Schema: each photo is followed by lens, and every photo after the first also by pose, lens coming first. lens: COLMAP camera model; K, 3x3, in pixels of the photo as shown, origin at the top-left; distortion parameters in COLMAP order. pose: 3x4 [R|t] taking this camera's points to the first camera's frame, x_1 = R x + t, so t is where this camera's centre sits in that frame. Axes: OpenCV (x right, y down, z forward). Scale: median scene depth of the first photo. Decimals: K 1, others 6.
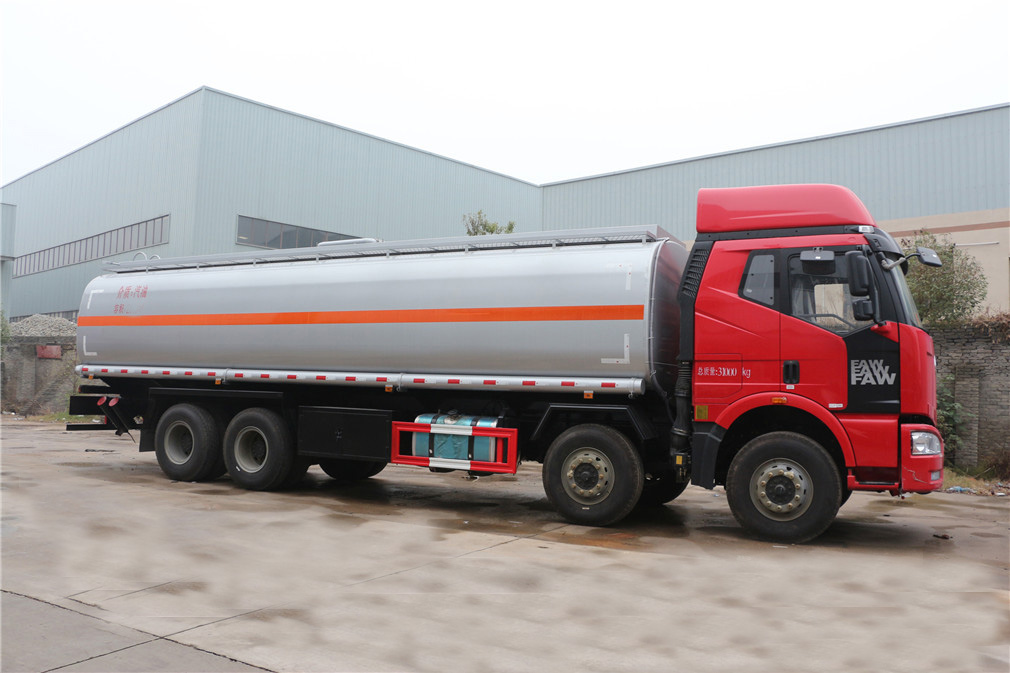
lens RADIAL K [[809.6, 0, 505.0], [0, 809.6, 336.5], [0, 0, 1]] dist [-0.156652, 0.153434]
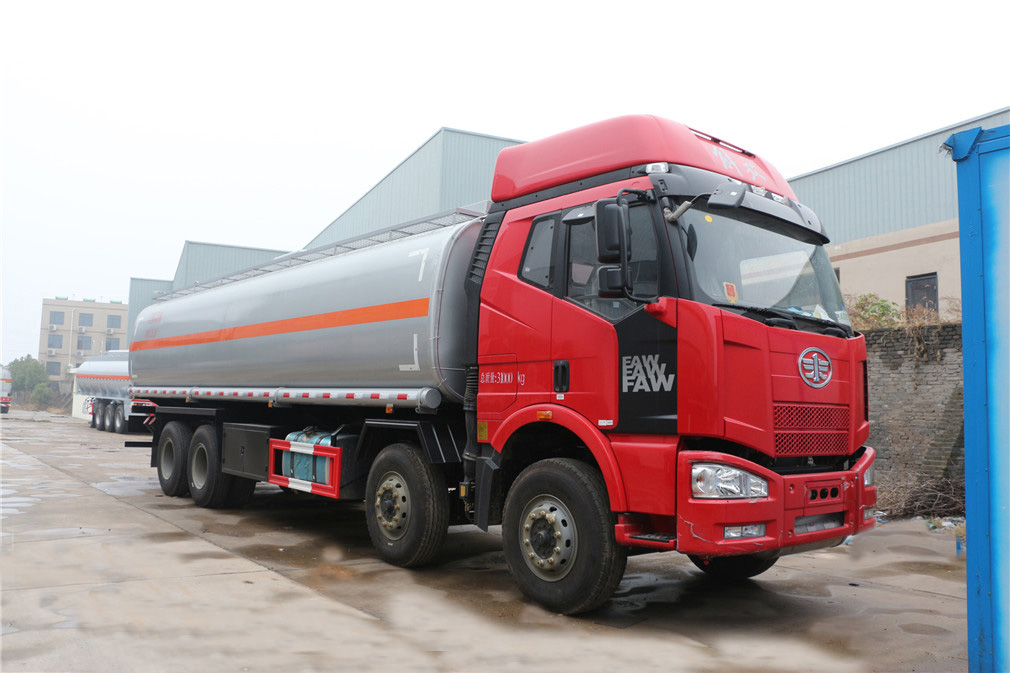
lens RADIAL K [[809.6, 0, 505.0], [0, 809.6, 336.5], [0, 0, 1]] dist [-0.156652, 0.153434]
pose [[0.919459, -0.038158, -0.391331, 0.556418], [0.024799, 0.998926, -0.039137, 0.033416], [0.392404, 0.026280, 0.919417, 0.277594]]
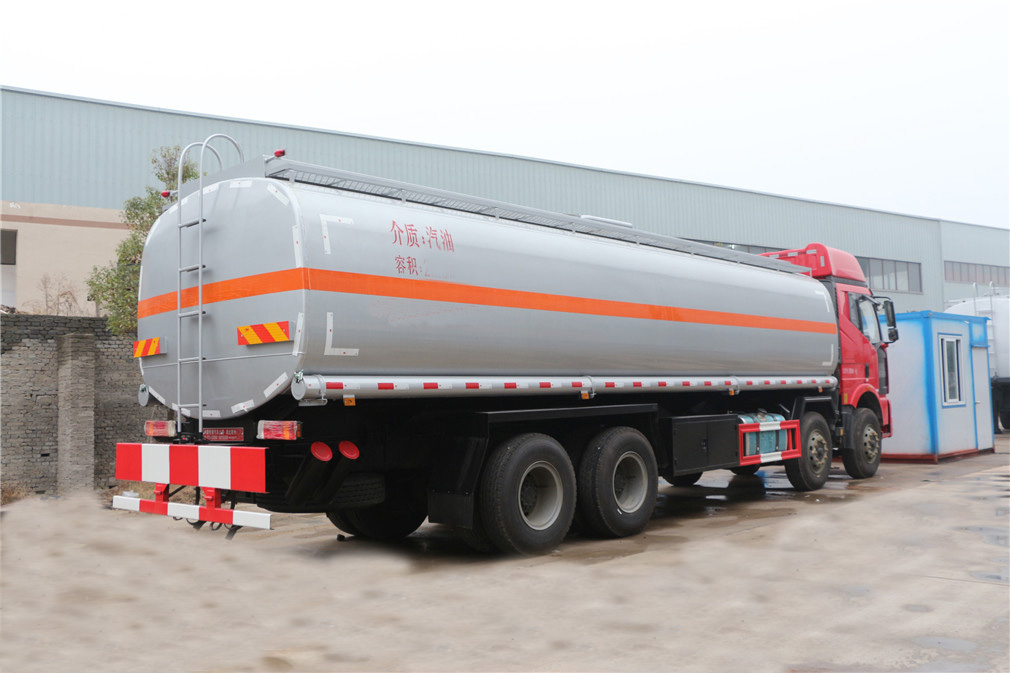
lens RADIAL K [[907.6, 0, 505.0], [0, 907.6, 336.5], [0, 0, 1]] dist [-0.003441, -0.000575]
pose [[0.273815, 0.025307, 0.961449, -1.495827], [-0.031141, 0.999363, -0.017436, 0.028201], [-0.961278, -0.025166, 0.274429, 1.111569]]
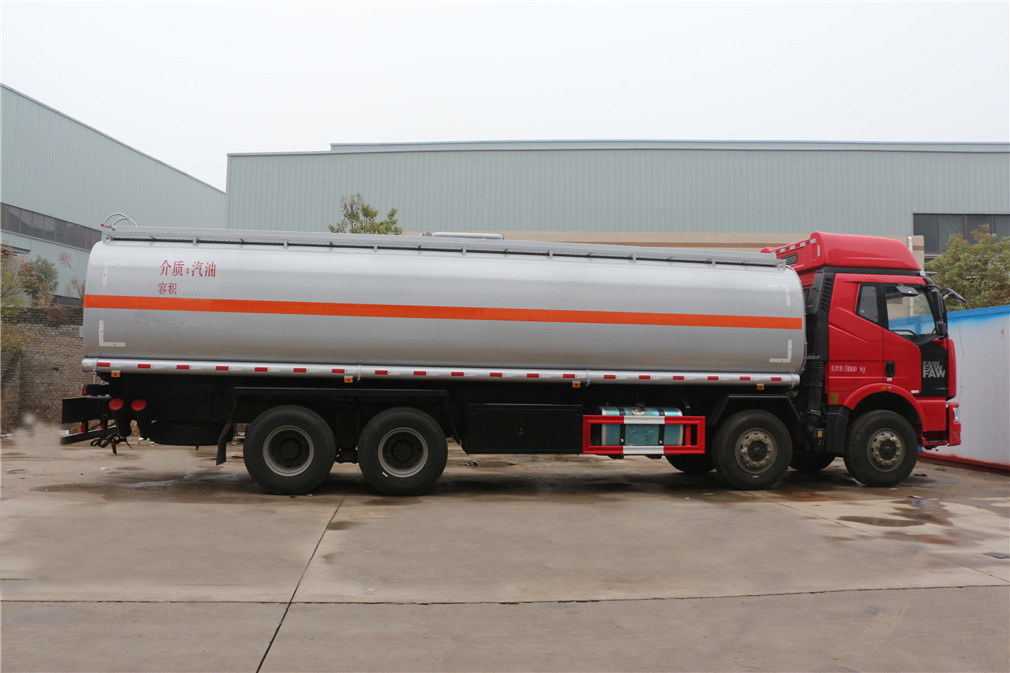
lens RADIAL K [[809.6, 0, 505.0], [0, 809.6, 336.5], [0, 0, 1]] dist [-0.156652, 0.153434]
pose [[0.816292, 0.016300, 0.577410, -0.966078], [-0.031083, 0.999393, 0.015730, -0.014372], [-0.576803, -0.030788, 0.816303, 0.215833]]
